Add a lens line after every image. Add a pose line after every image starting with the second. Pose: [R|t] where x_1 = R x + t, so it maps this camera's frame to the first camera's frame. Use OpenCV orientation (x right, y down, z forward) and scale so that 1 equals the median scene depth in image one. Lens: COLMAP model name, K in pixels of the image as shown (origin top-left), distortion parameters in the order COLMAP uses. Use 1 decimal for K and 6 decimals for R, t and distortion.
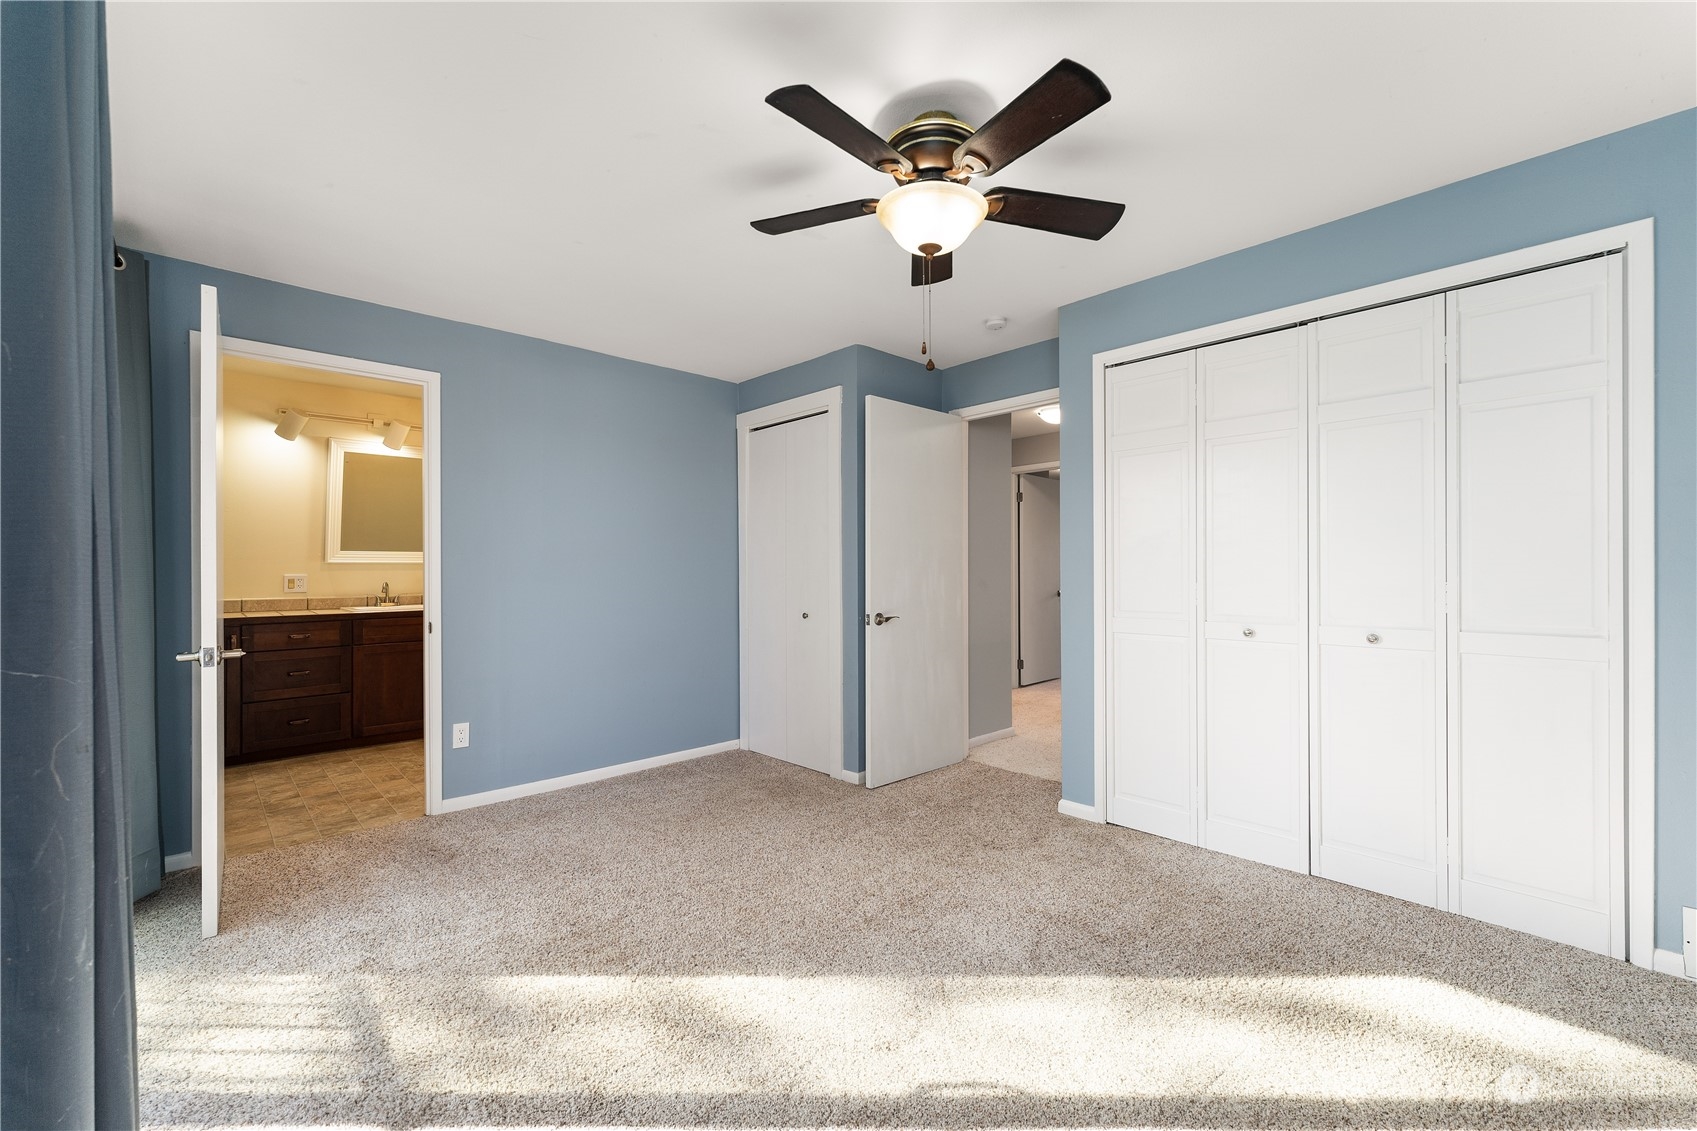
lens RADIAL K [[681.5, 0, 848.5], [0, 681.5, 565.5], [0, 0, 1]] dist [0.001316, -0.000384]
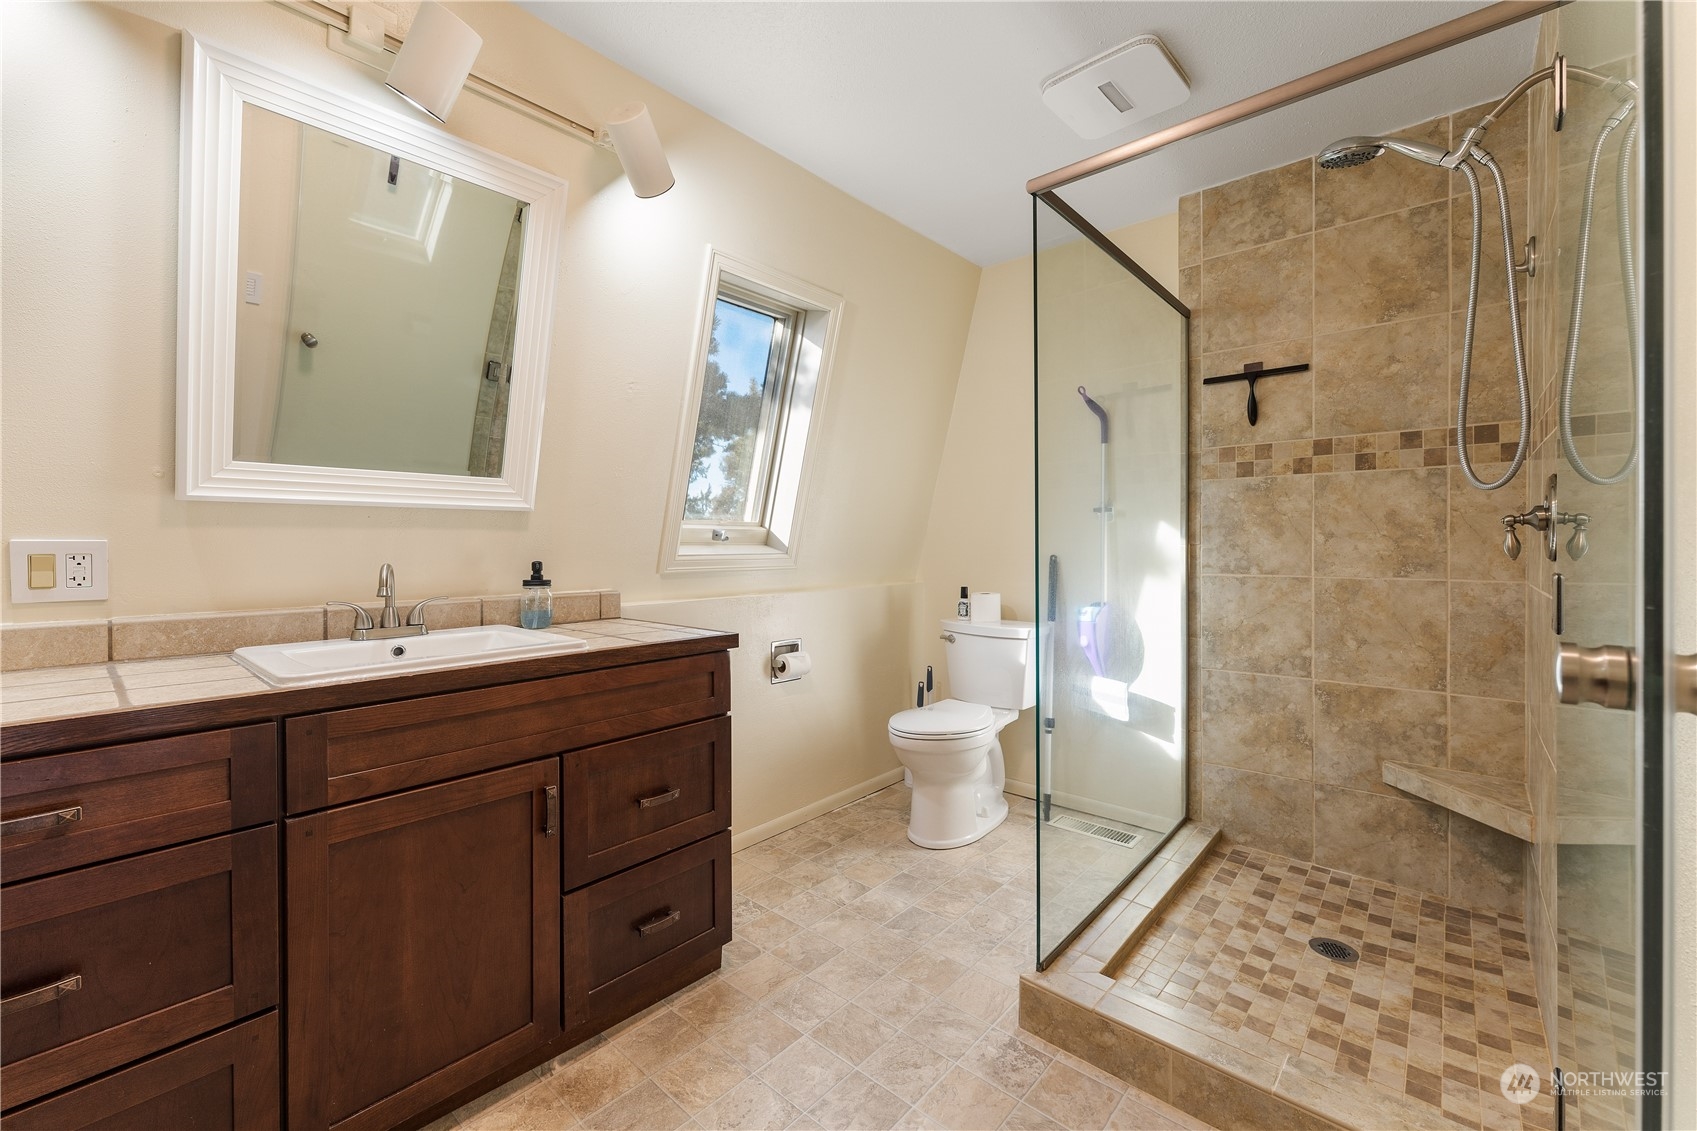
lens RADIAL K [[686.1, 0, 845.0], [0, 686.1, 551.7], [0, 0, 1]] dist [0.000943, -0.000560]
pose [[0.997097, 0.000208, 0.076143, -0.518893], [-0.001110, 0.999930, 0.011811, 0.015067], [-0.076135, -0.011861, 0.997027, 0.704007]]
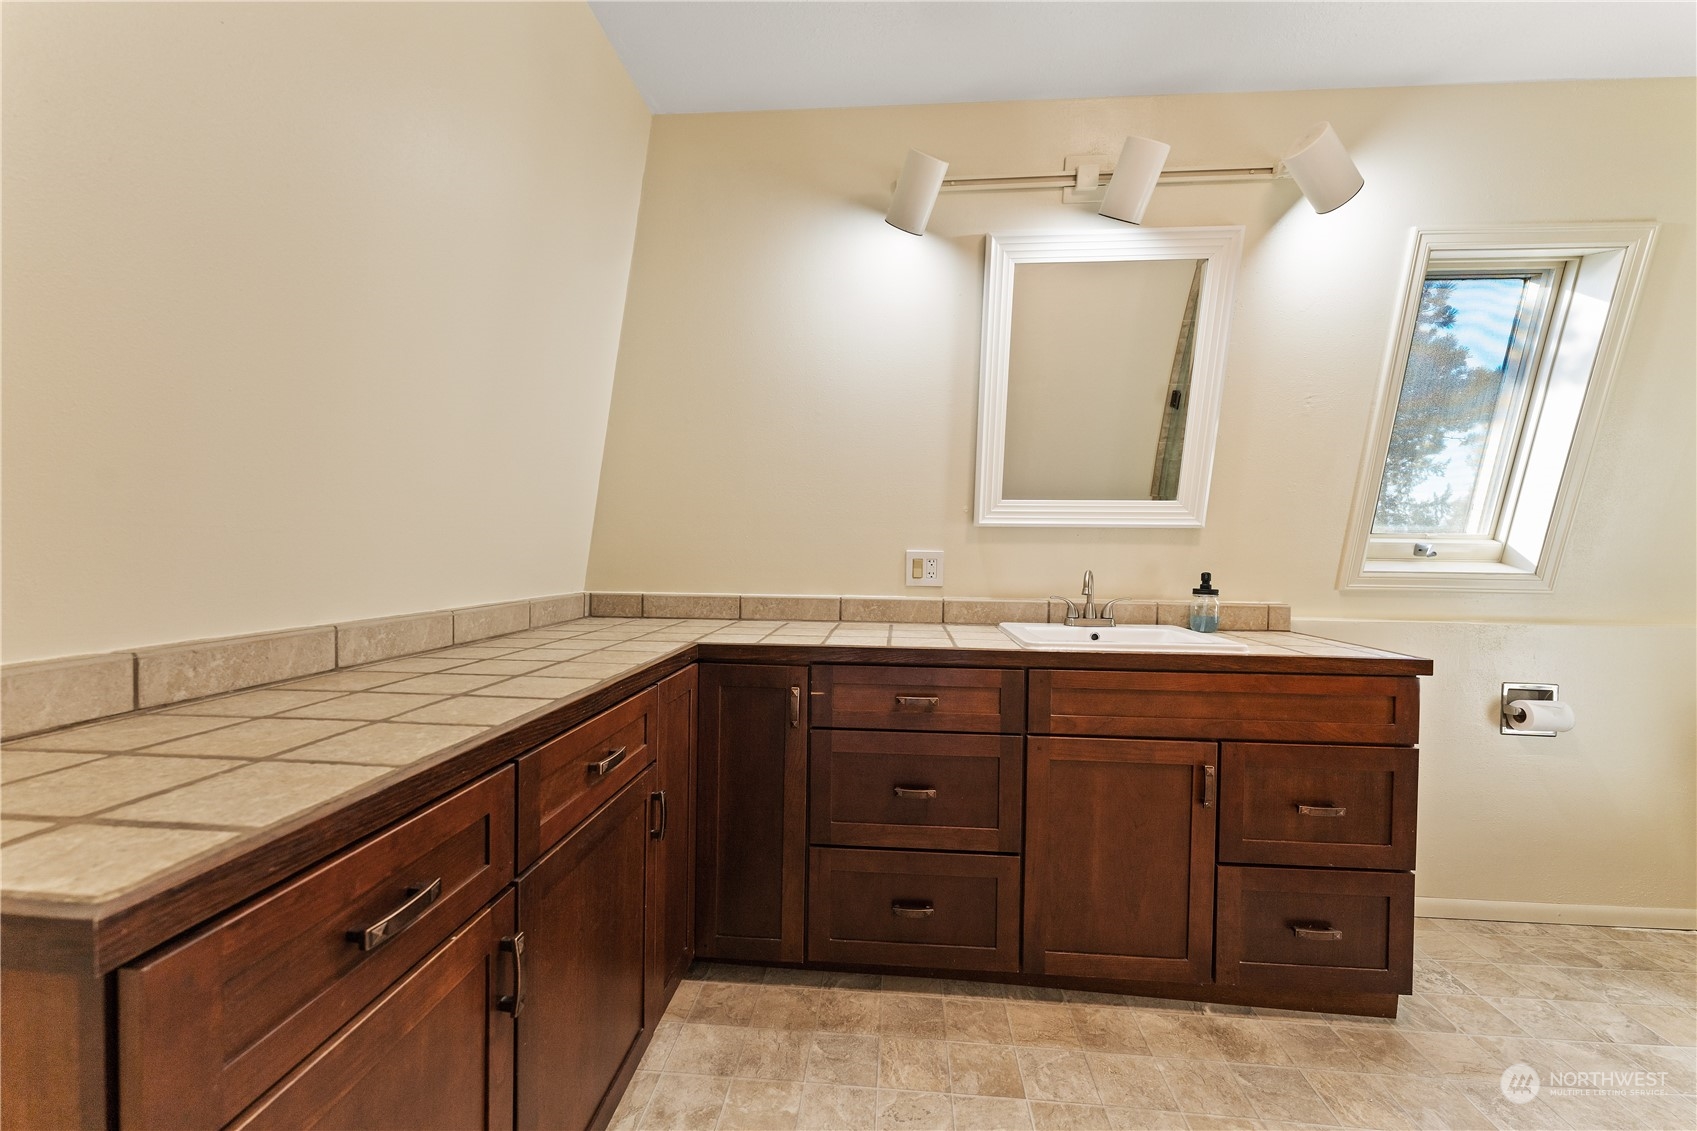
lens RADIAL K [[681.5, 0, 848.5], [0, 681.5, 565.5], [0, 0, 1]] dist [0.001316, -0.000384]
pose [[0.664643, 0.025335, -0.746731, -0.489001], [-0.014687, 0.999675, 0.020845, 0.015115], [0.747017, -0.002887, 0.664799, 0.642940]]
